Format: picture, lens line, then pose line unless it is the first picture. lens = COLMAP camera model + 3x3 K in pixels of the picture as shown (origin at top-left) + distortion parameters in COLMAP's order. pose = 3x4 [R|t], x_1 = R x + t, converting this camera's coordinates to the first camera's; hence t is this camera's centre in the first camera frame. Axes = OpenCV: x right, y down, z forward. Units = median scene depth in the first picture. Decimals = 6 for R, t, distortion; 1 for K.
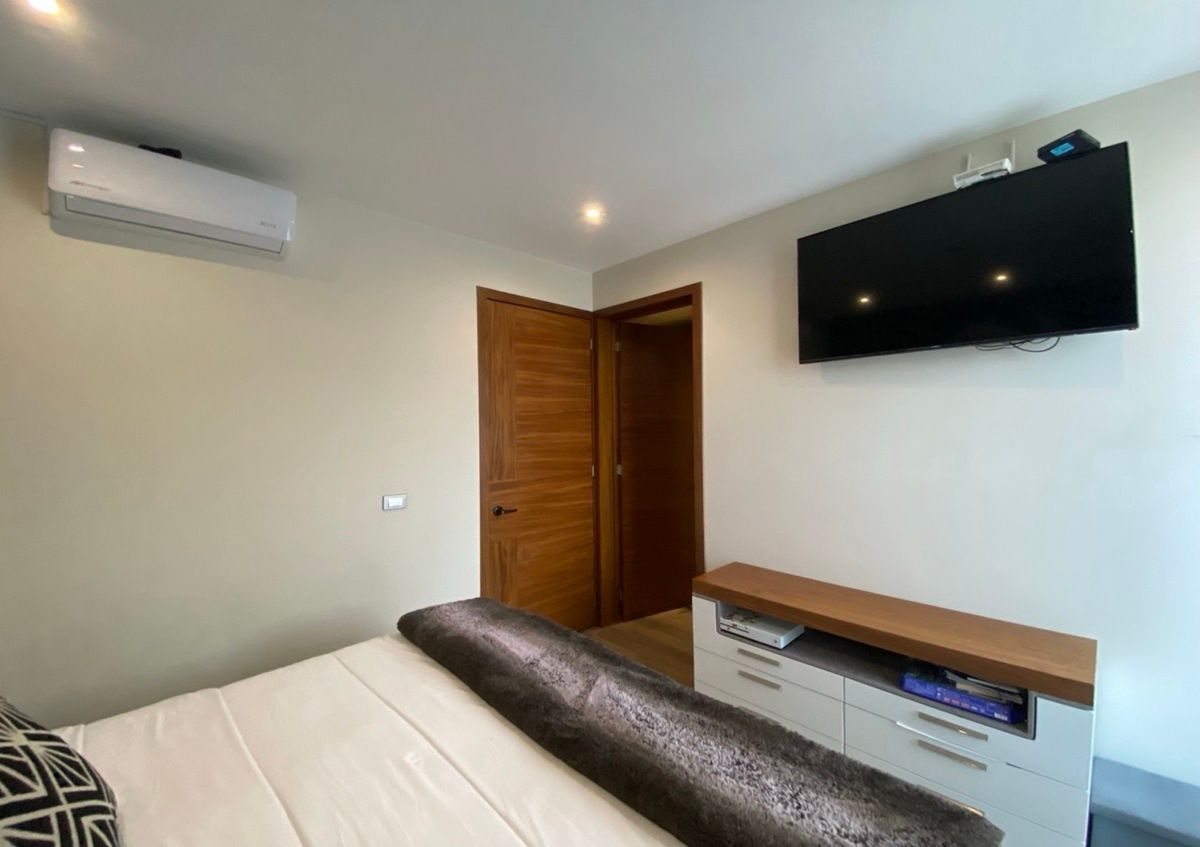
lens RADIAL K [[482.1, 0, 596.5], [0, 482.1, 426.0], [0, 0, 1]] dist [0.000134, -0.000089]
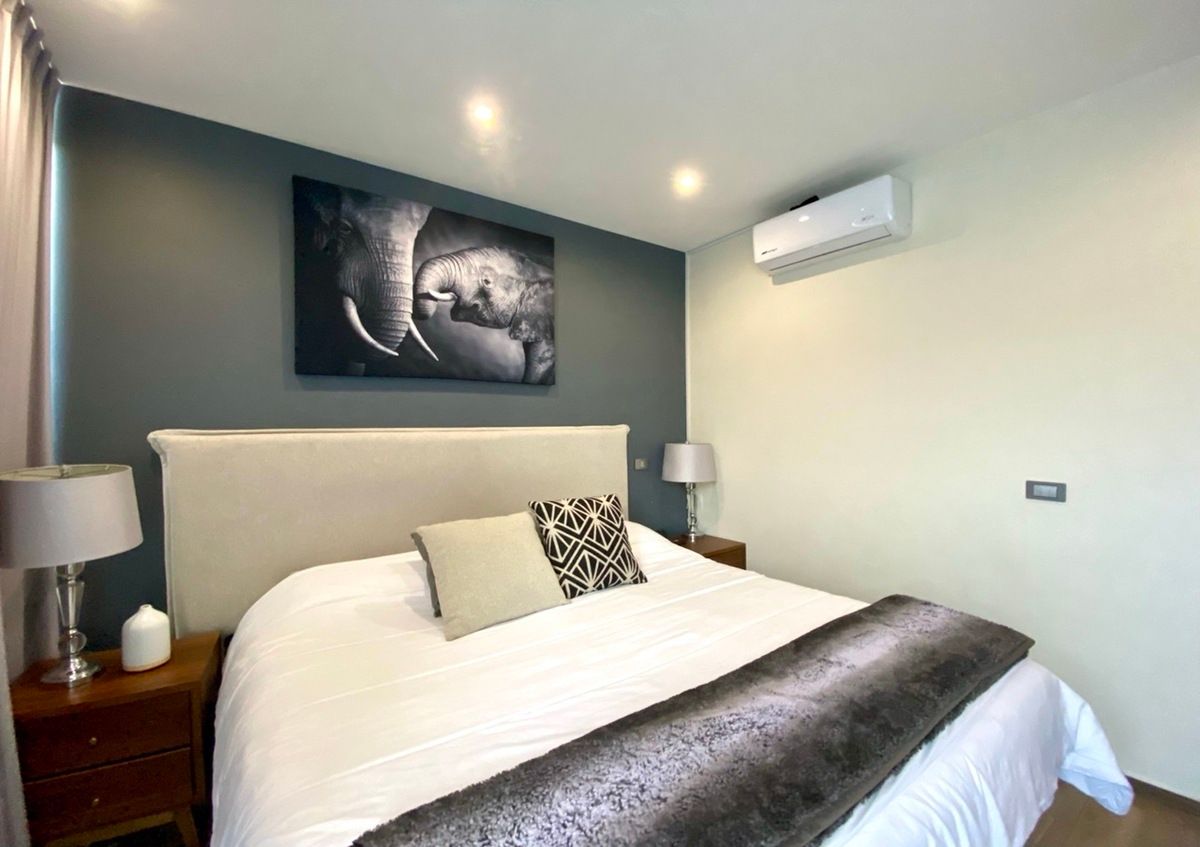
lens RADIAL K [[482.1, 0, 596.5], [0, 482.1, 426.0], [0, 0, 1]] dist [0.000134, -0.000089]
pose [[-0.112378, 0.008662, -0.993628, 0.595744], [0.011250, 0.999909, 0.007444, 0.064322], [0.993602, -0.010341, -0.112465, 0.573378]]
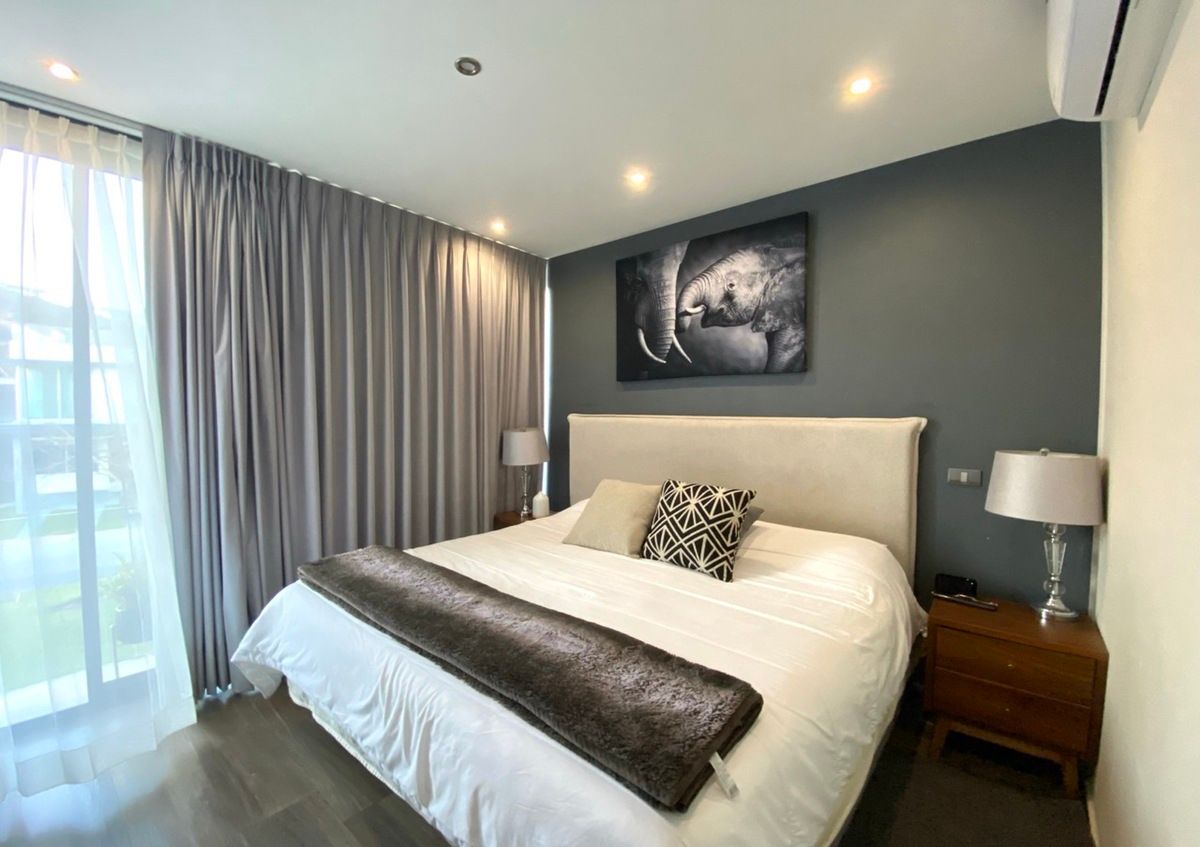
lens RADIAL K [[506.1, 0, 600.0], [0, 506.1, 423.5], [0, 0, 1]] dist [0.000327, -0.000027]
pose [[-0.993634, 0.020766, -0.110726, -0.088477], [0.017095, 0.999276, 0.033998, 0.037856], [0.111352, 0.031889, -0.993269, 1.601590]]
